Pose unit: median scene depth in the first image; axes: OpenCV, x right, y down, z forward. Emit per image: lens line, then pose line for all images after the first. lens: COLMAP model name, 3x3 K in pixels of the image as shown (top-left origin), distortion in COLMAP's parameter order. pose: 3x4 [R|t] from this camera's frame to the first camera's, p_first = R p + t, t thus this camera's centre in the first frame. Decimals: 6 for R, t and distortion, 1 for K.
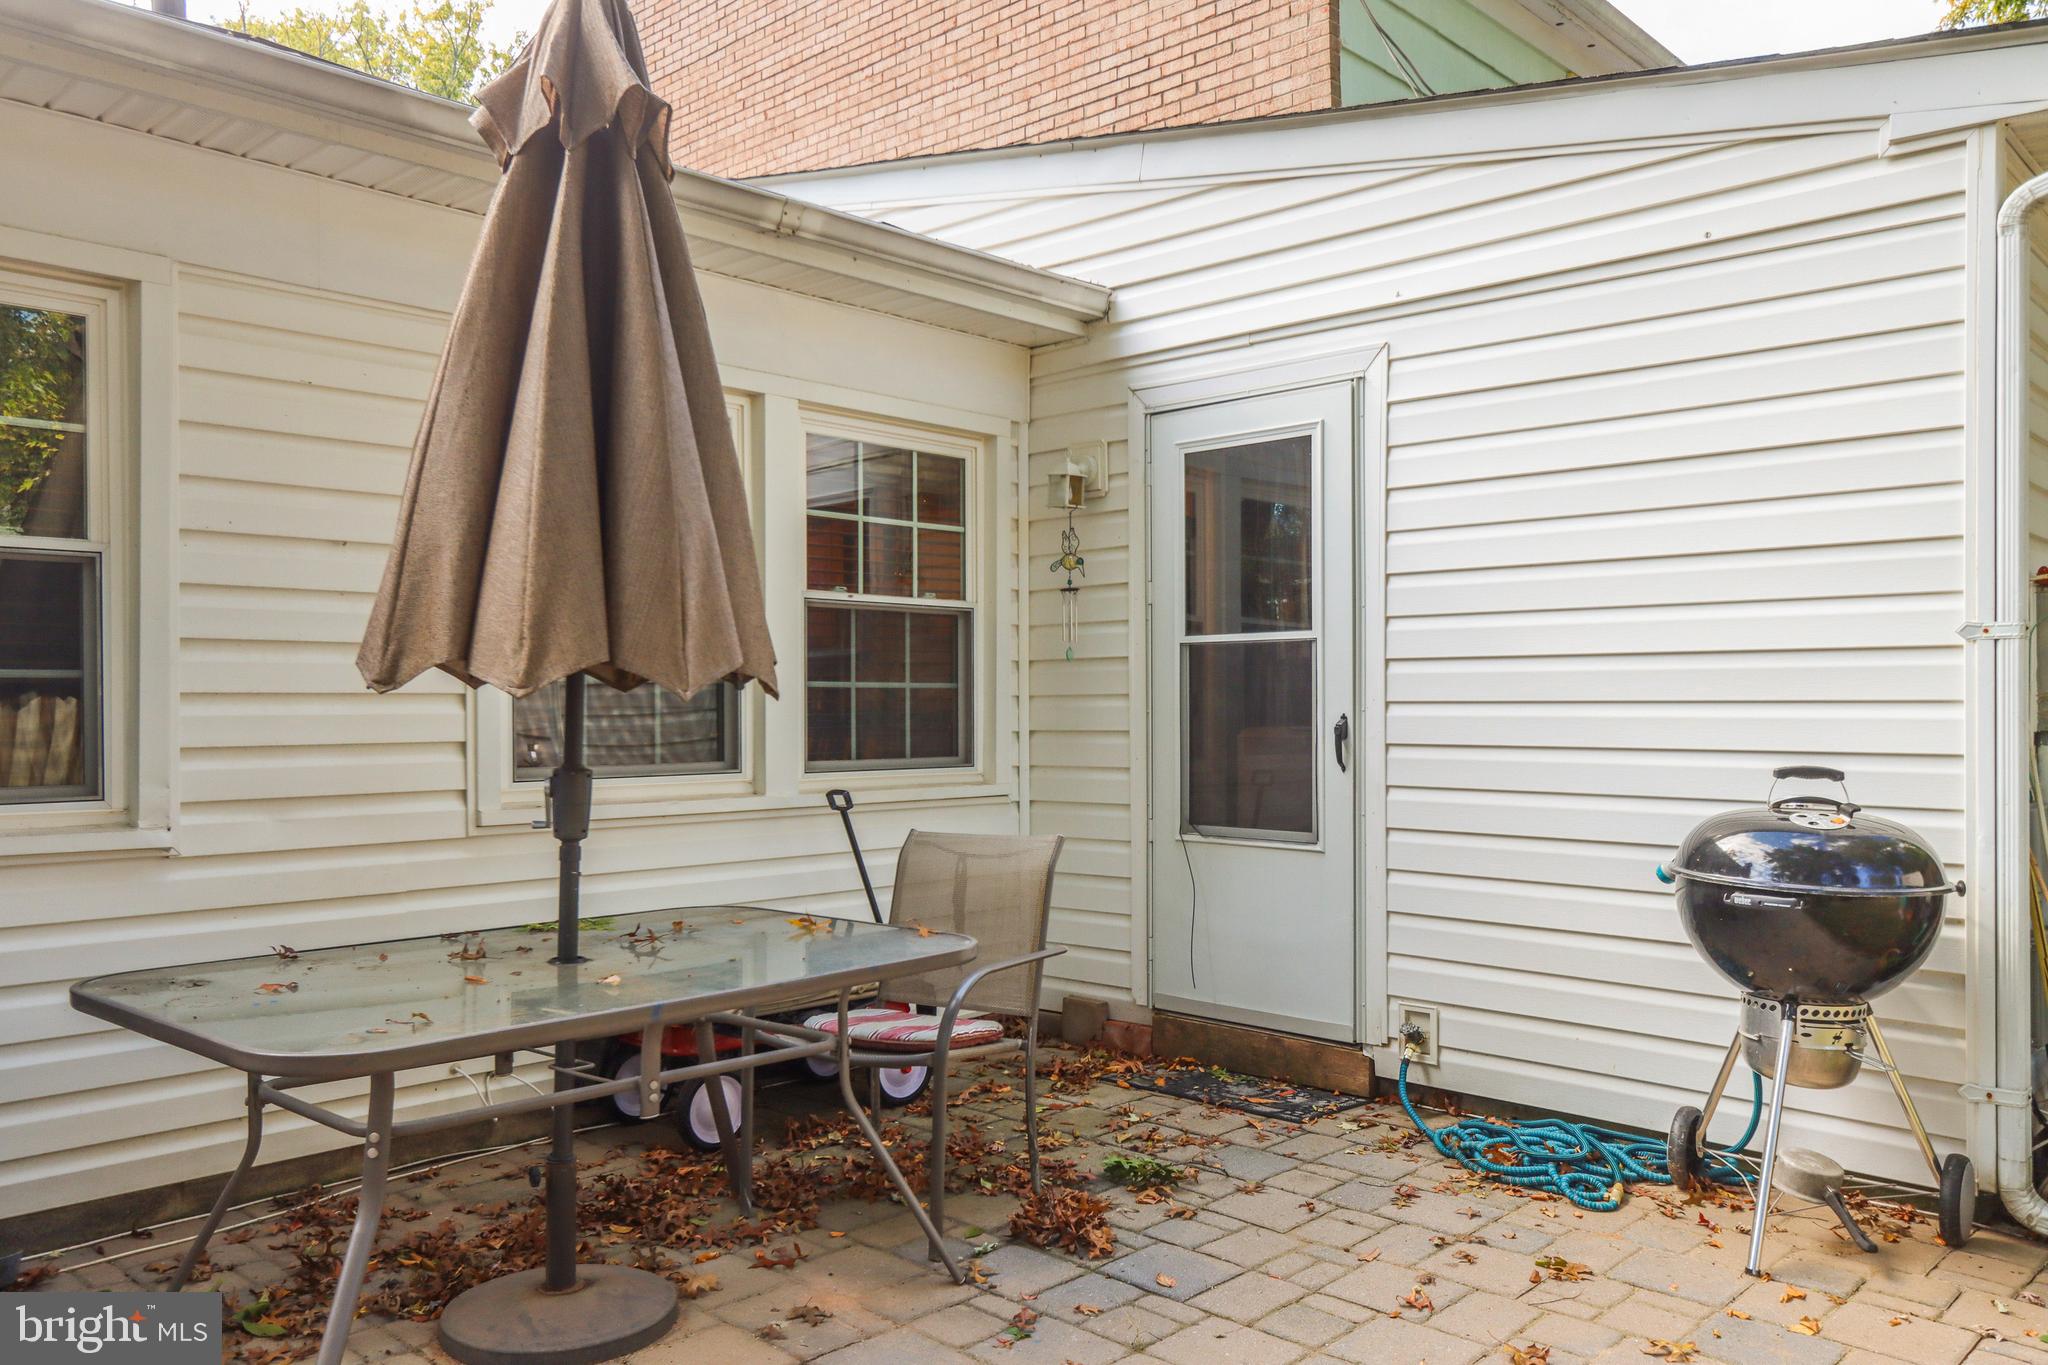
lens RADIAL K [[1516.1, 0, 1029.5], [0, 1516.1, 747.5], [0, 0, 1]] dist [-0.001229, 0.001224]
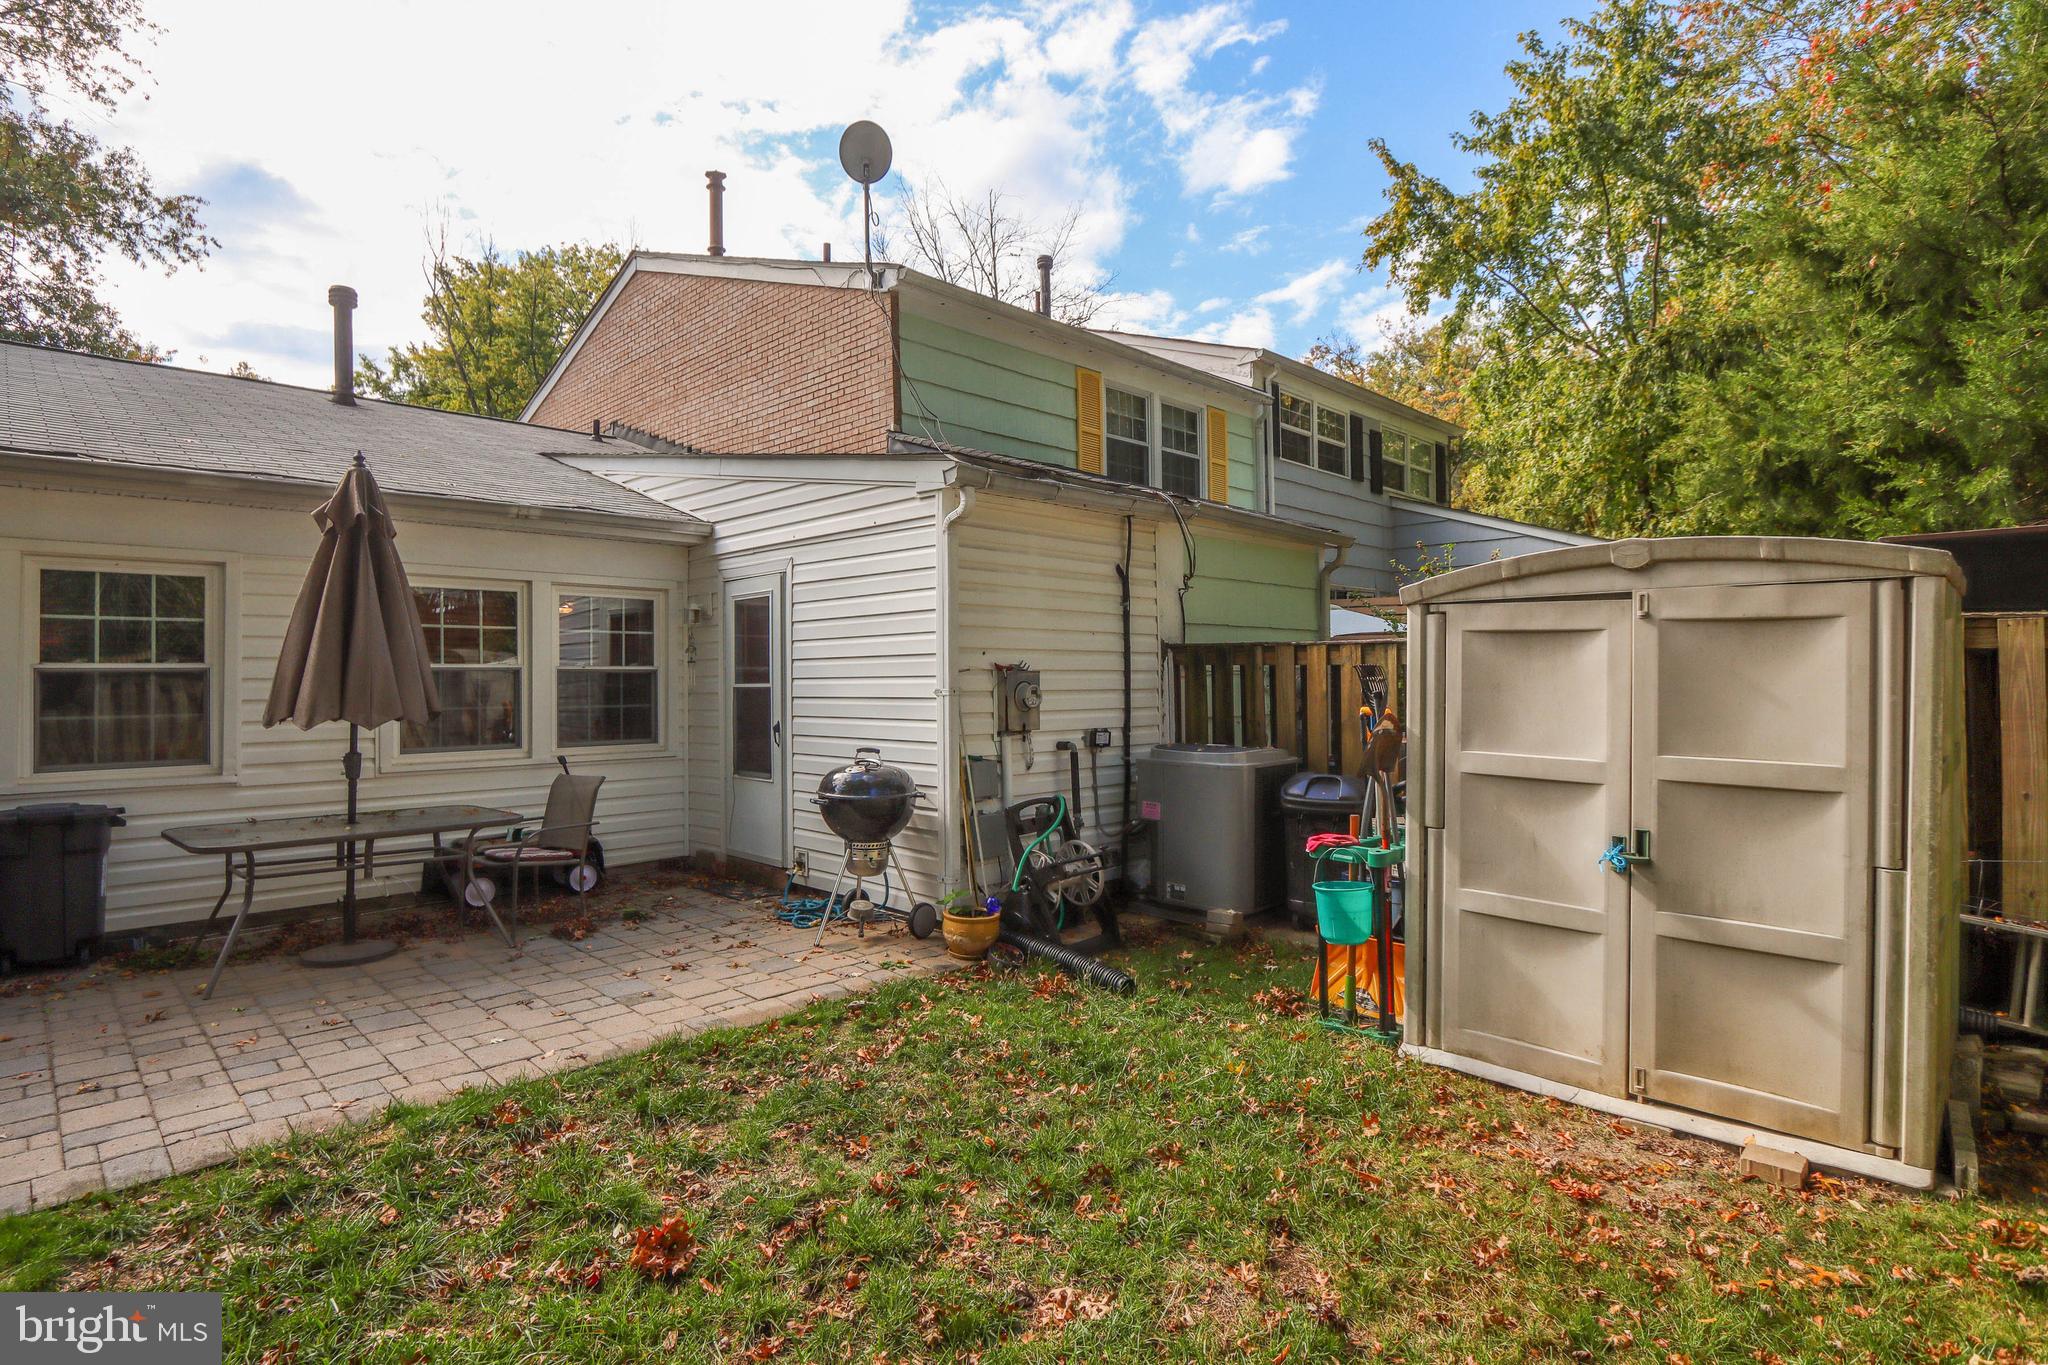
lens RADIAL K [[1045.4, 0, 1016.8], [0, 1045.4, 691.5], [0, 0, 1]] dist [-0.001421, -0.000100]
pose [[0.999050, -0.007768, -0.042891, 0.629778], [0.006889, 0.999764, -0.020594, -0.031831], [0.043041, 0.020279, 0.998867, -0.537278]]
